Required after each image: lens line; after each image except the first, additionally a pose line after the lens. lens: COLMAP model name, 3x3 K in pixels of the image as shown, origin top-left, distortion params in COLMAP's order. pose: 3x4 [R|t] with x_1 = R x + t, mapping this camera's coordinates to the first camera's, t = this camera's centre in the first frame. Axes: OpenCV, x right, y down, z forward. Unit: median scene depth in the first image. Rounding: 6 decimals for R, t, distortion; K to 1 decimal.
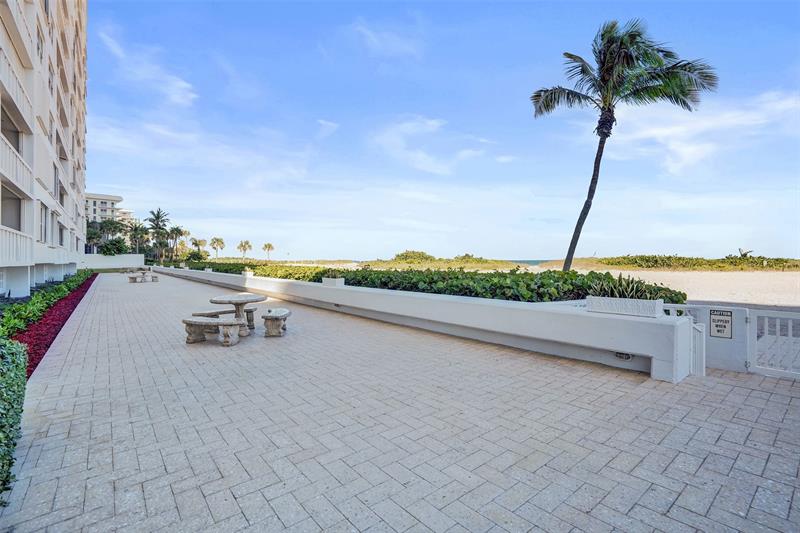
lens RADIAL K [[373.4, 0, 400.0], [0, 373.4, 266.5], [0, 0, 1]] dist [-0.079023, 0.035860]
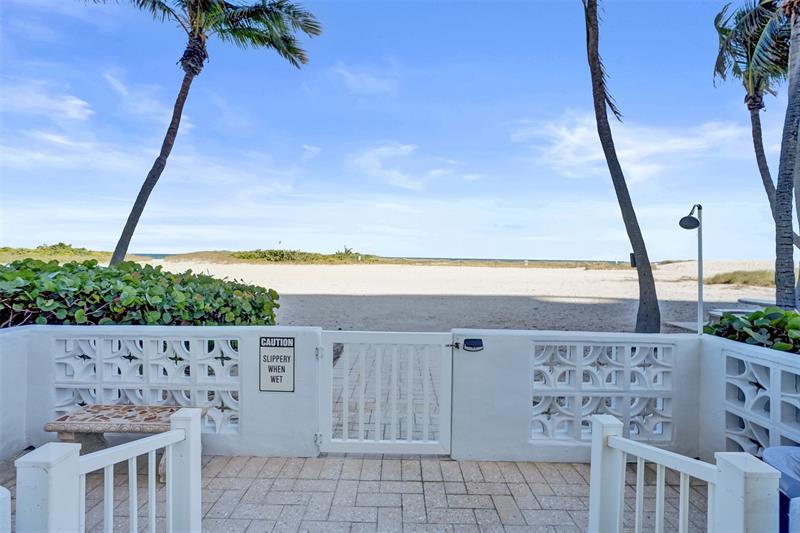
lens RADIAL K [[373.4, 0, 400.0], [0, 373.4, 266.5], [0, 0, 1]] dist [-0.079023, 0.035860]
pose [[0.622785, -0.004182, 0.782381, 0.254820], [-0.006678, 0.999921, 0.010661, 0.009070], [-0.782364, -0.011864, 0.622708, 0.227856]]
